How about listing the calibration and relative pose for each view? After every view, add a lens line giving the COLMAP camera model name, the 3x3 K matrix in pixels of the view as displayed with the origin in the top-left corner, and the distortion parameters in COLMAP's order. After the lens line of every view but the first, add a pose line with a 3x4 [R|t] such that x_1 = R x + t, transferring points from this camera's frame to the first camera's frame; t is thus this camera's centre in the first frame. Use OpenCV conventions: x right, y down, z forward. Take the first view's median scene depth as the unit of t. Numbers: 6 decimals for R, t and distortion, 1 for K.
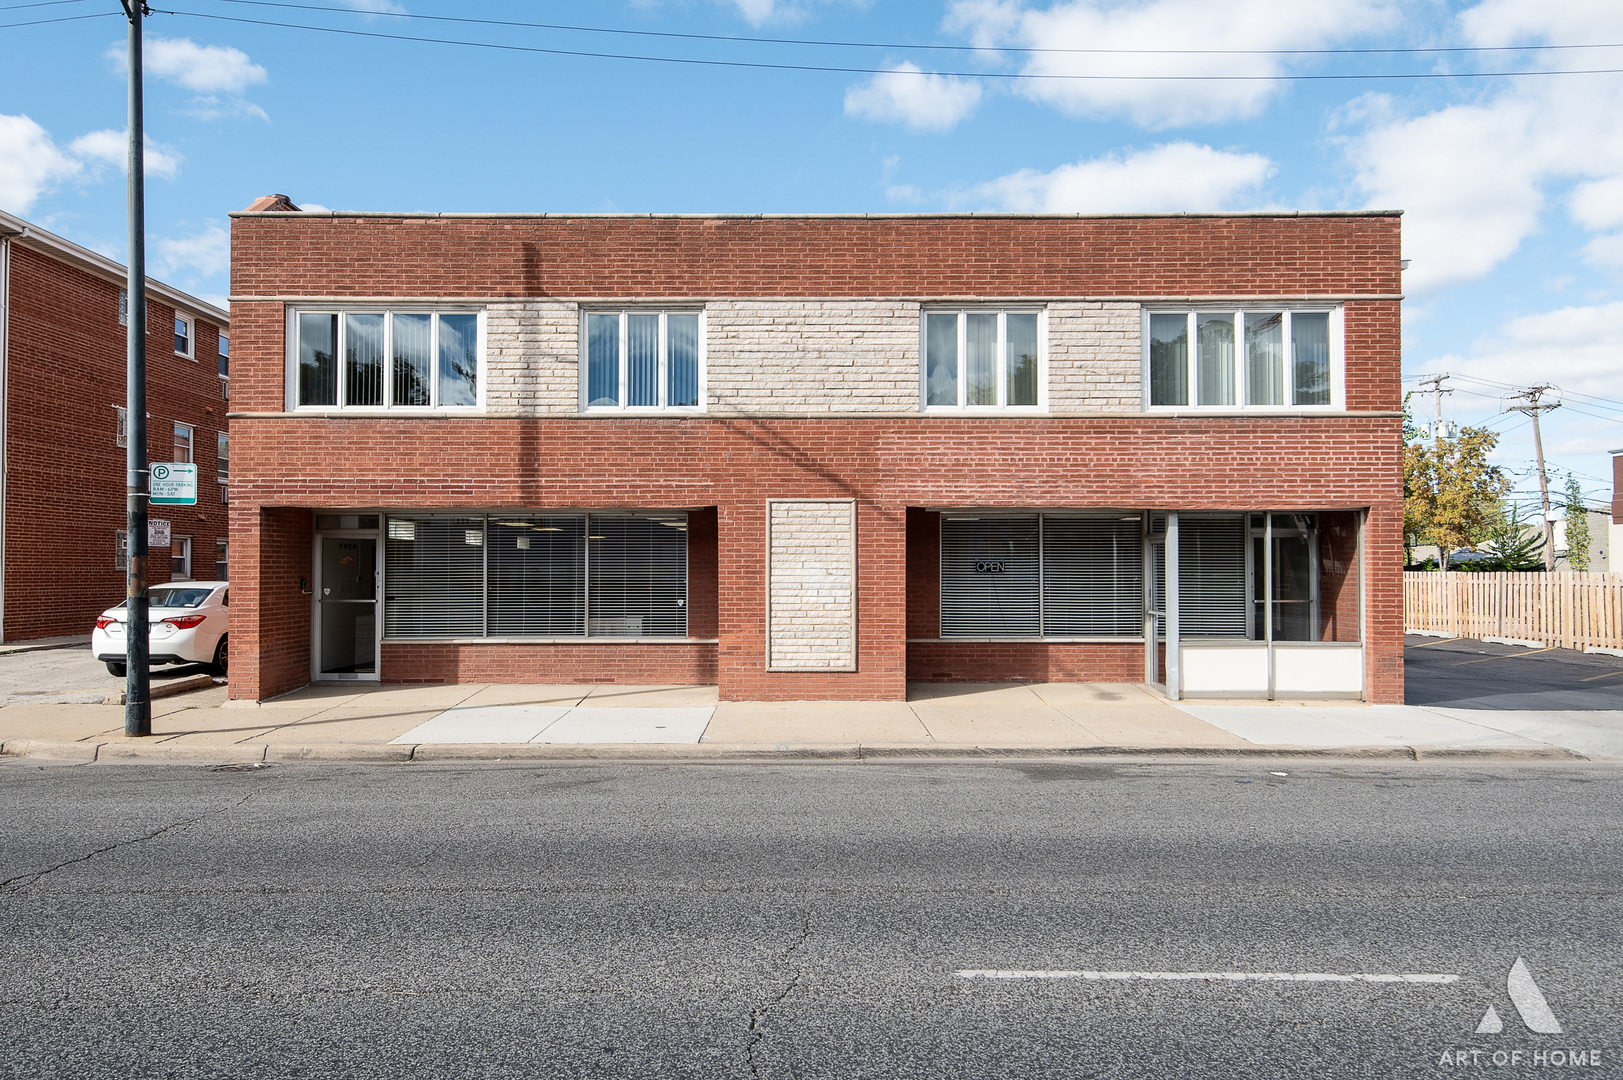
lens RADIAL K [[1069.2, 0, 897.0], [0, 1069.2, 608.1], [0, 0, 1]] dist [0.029119, -0.018168]
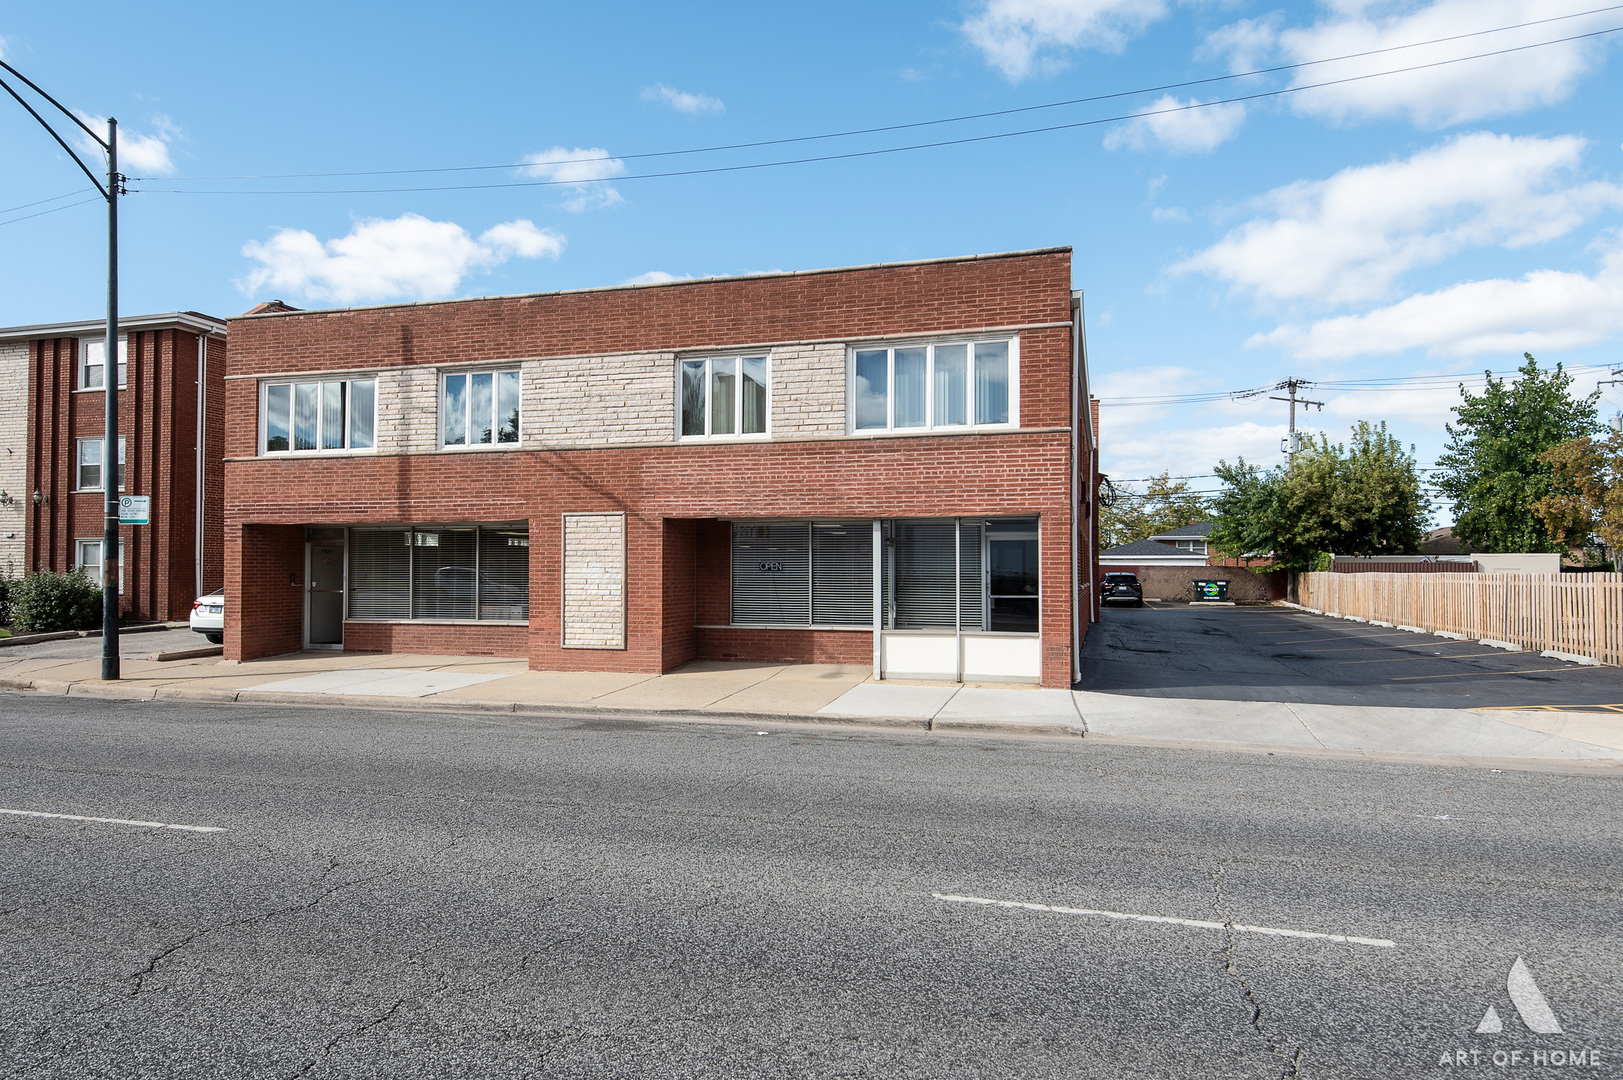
lens RADIAL K [[1004.4, 0, 928.5], [0, 1004.4, 605.8], [0, 0, 1]] dist [0.029151, -0.008129]
pose [[0.964036, 0.009477, -0.265601, 0.618994], [-0.010108, 0.999948, -0.001009, 0.005412], [0.265578, 0.003658, 0.964082, -0.045054]]
